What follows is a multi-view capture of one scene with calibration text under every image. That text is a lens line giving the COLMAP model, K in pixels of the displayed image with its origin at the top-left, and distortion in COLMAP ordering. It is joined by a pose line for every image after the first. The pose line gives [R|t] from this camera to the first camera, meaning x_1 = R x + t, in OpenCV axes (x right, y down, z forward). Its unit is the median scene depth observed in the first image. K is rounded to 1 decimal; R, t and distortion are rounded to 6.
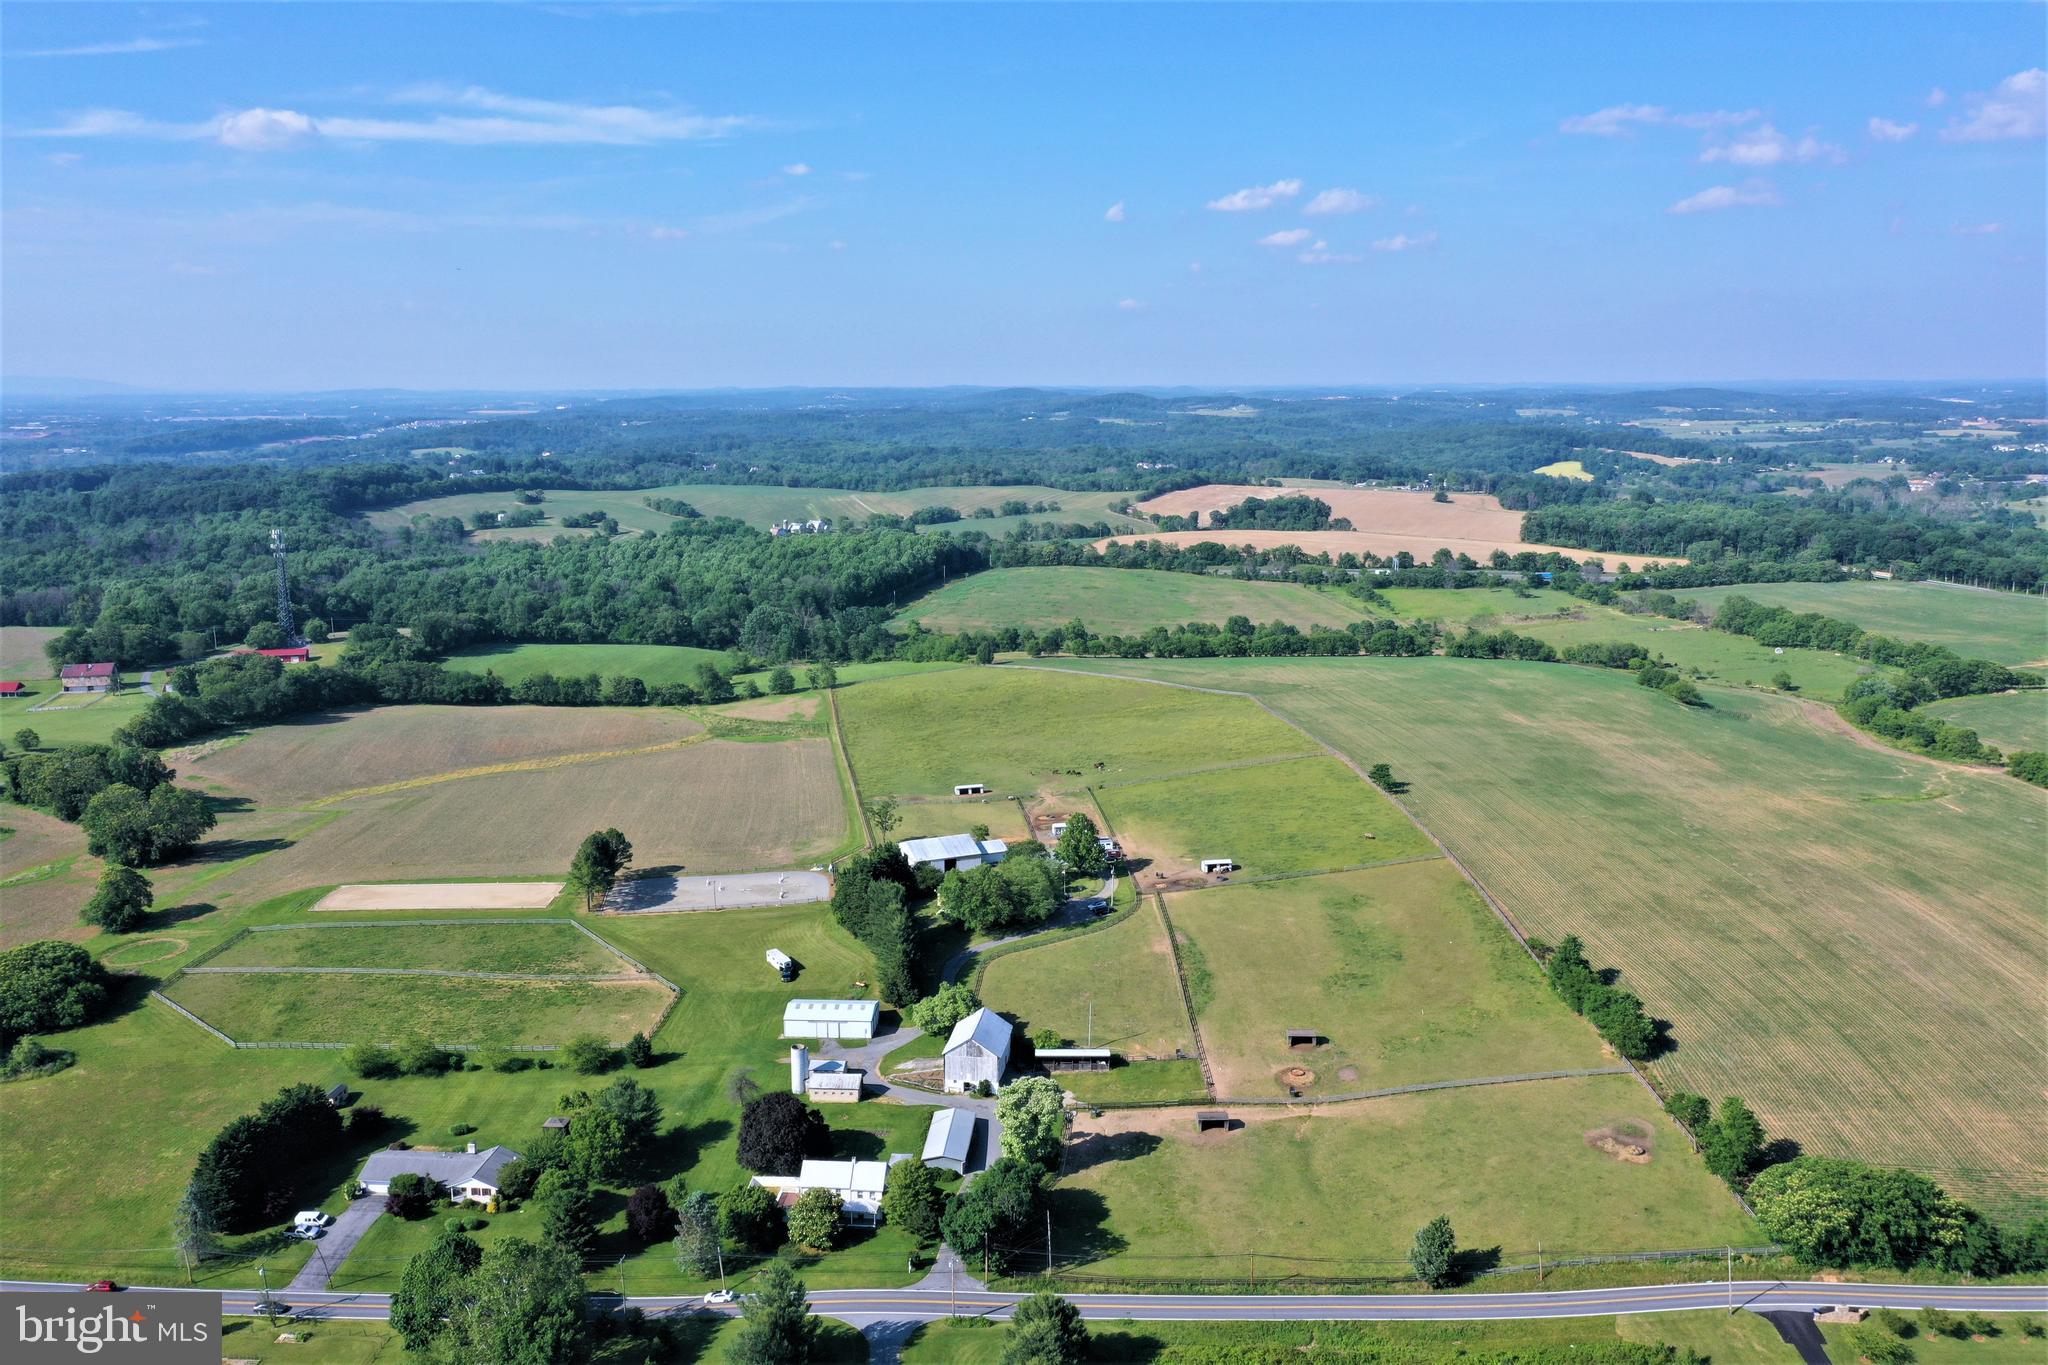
lens RADIAL K [[1619.9, 0, 1020.1], [0, 1619.9, 675.3], [0, 0, 1]] dist [0.002228, -0.001877]
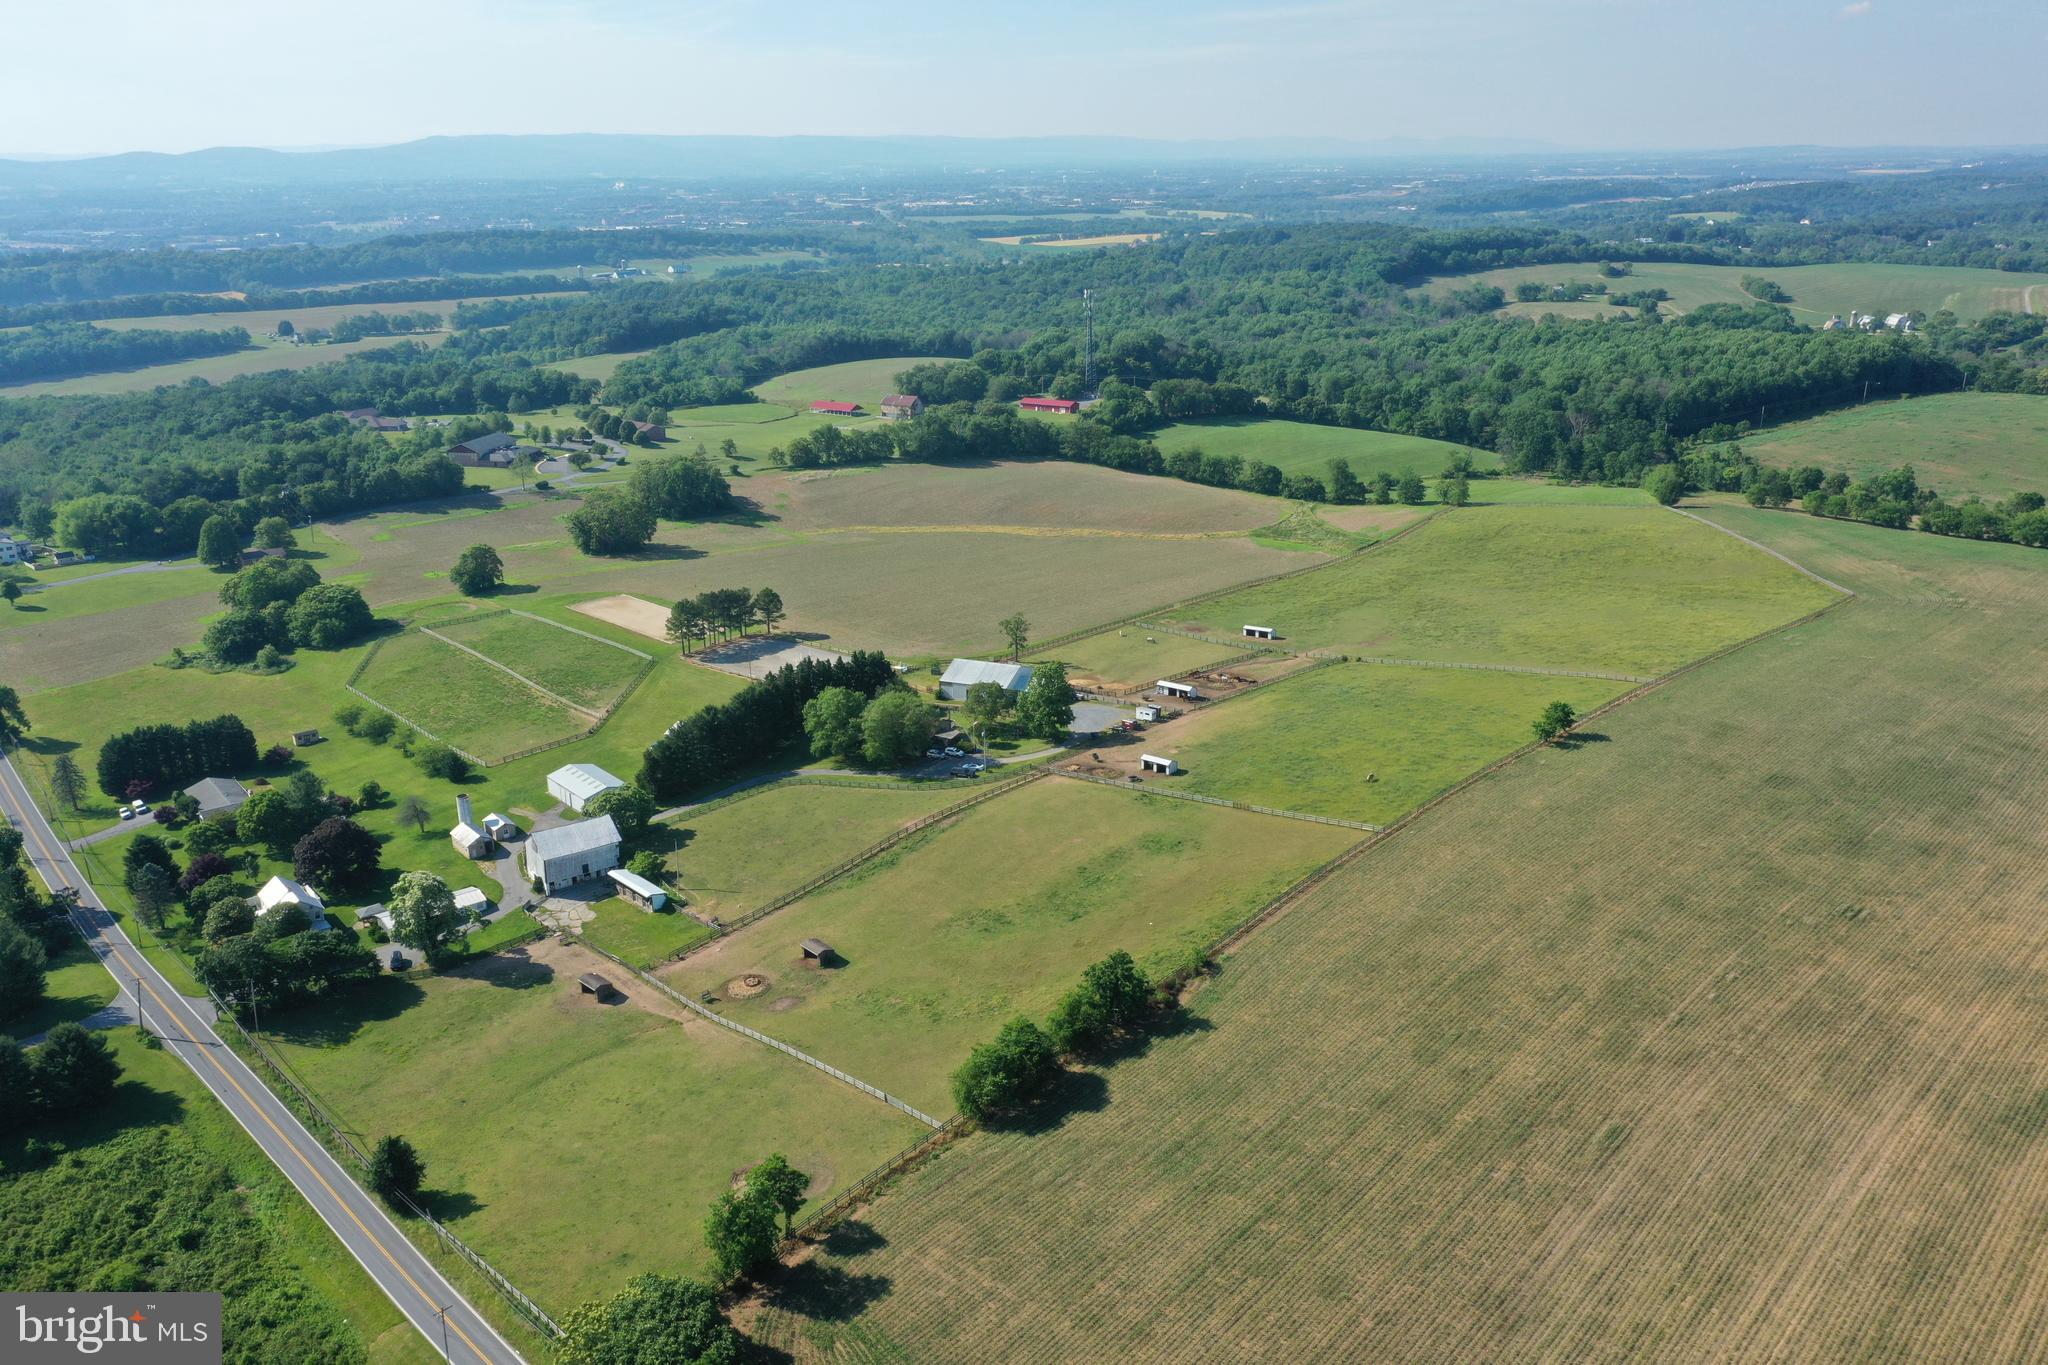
lens RADIAL K [[1619.9, 0, 1020.1], [0, 1619.9, 675.3], [0, 0, 1]] dist [0.002228, -0.001877]
pose [[0.681981, 0.217816, -0.698182, 0.363702], [-0.117411, 0.974847, 0.189443, -0.041996], [0.721884, -0.047222, 0.690401, 0.220537]]
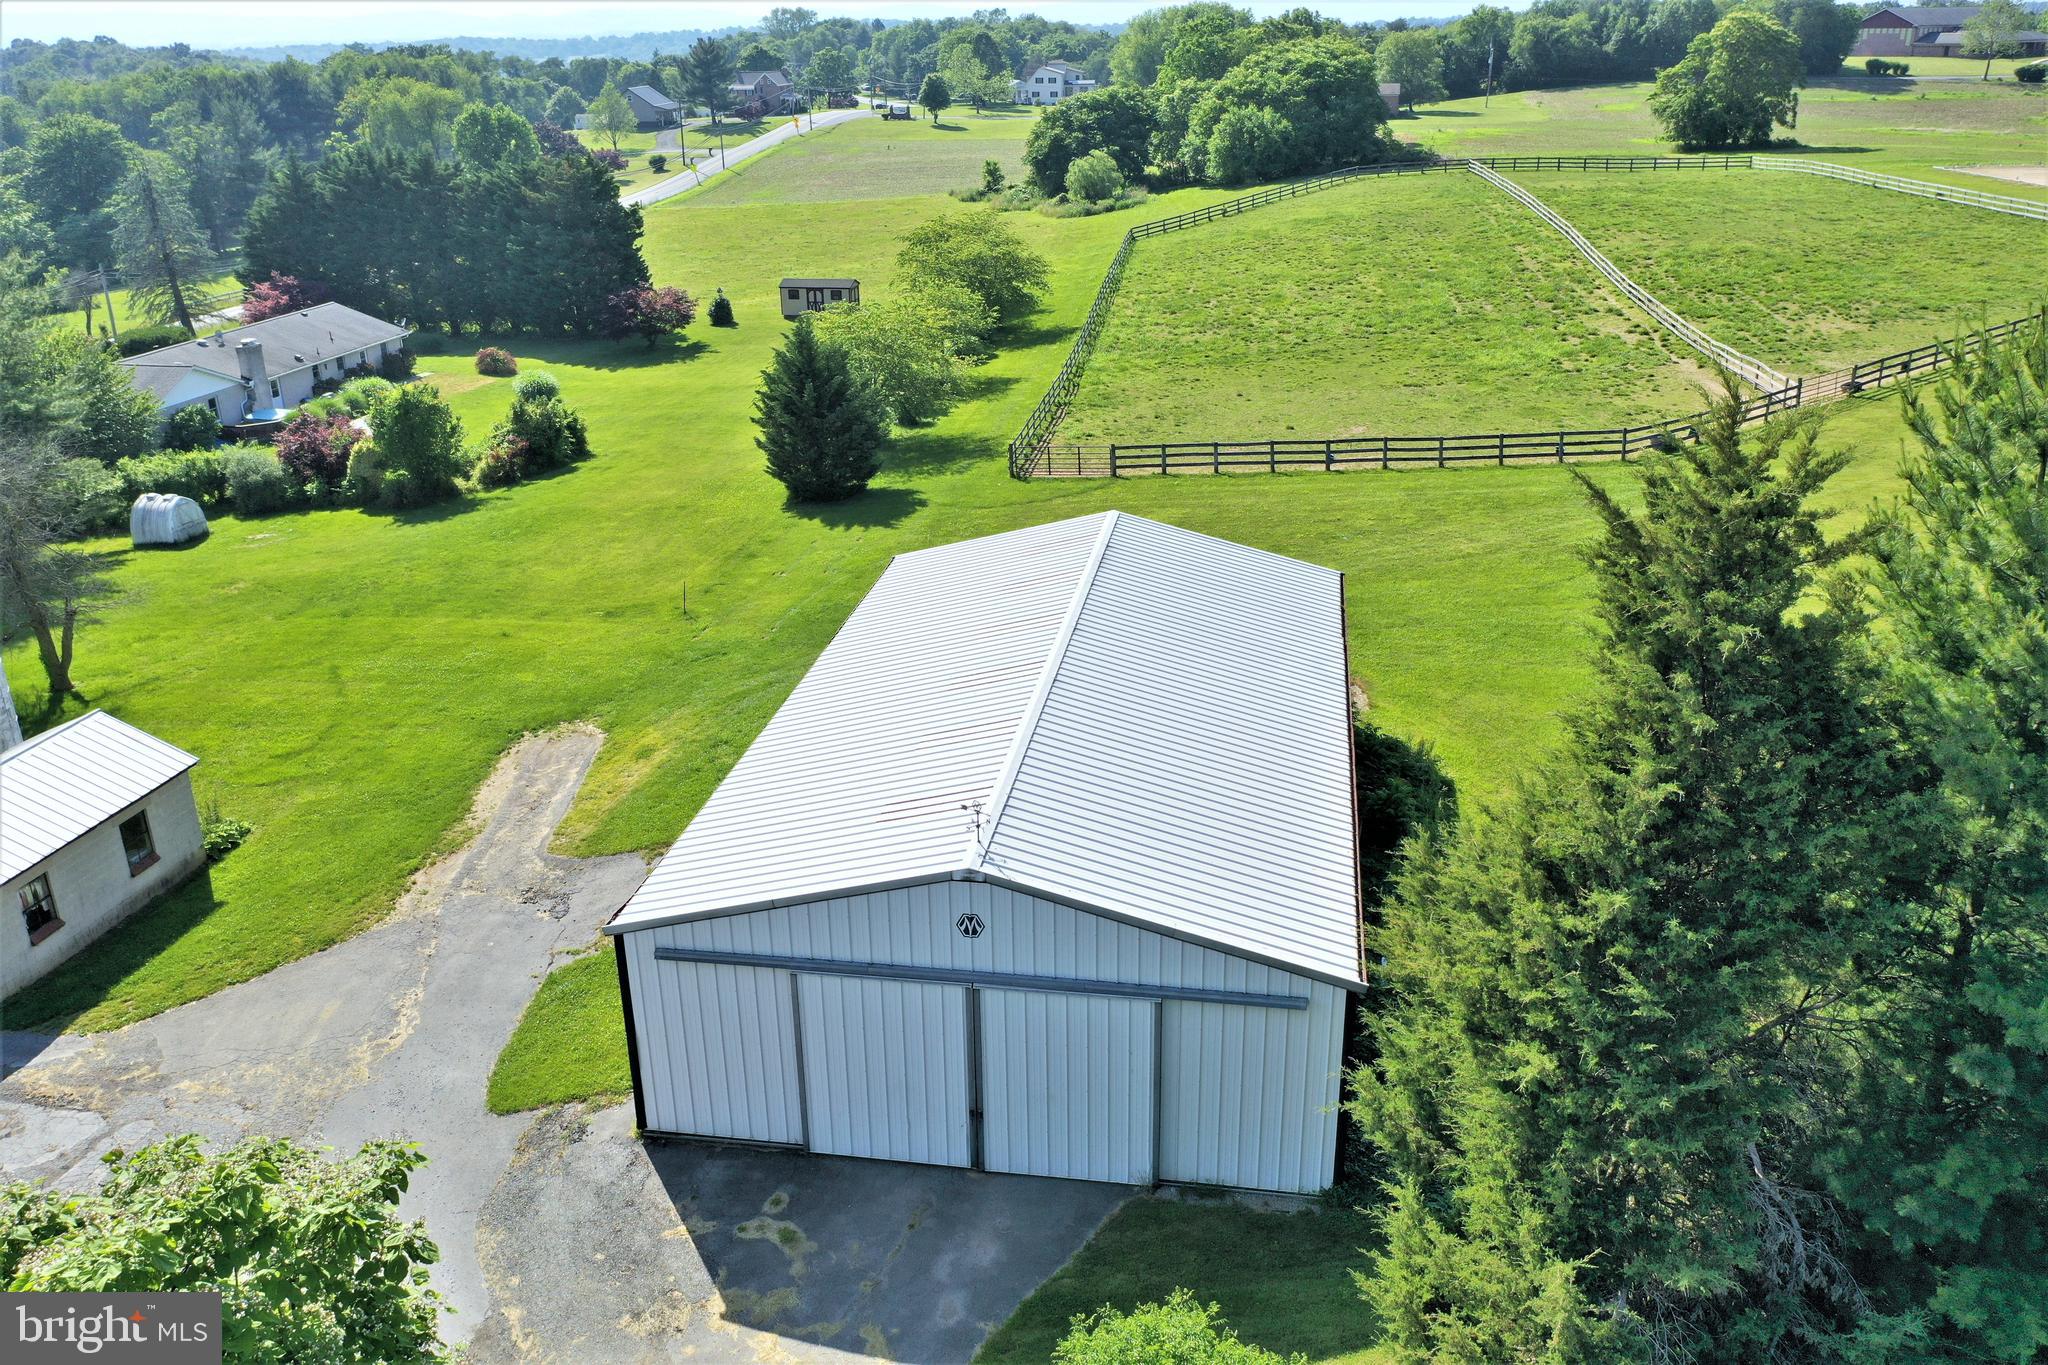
lens RADIAL K [[1619.9, 0, 1020.1], [0, 1619.9, 675.3], [0, 0, 1]] dist [0.002228, -0.001877]
pose [[-0.127102, 0.372739, -0.919190, -0.007462], [-0.159179, 0.907030, 0.389819, 0.075182], [0.979034, 0.195862, -0.055953, 0.459628]]
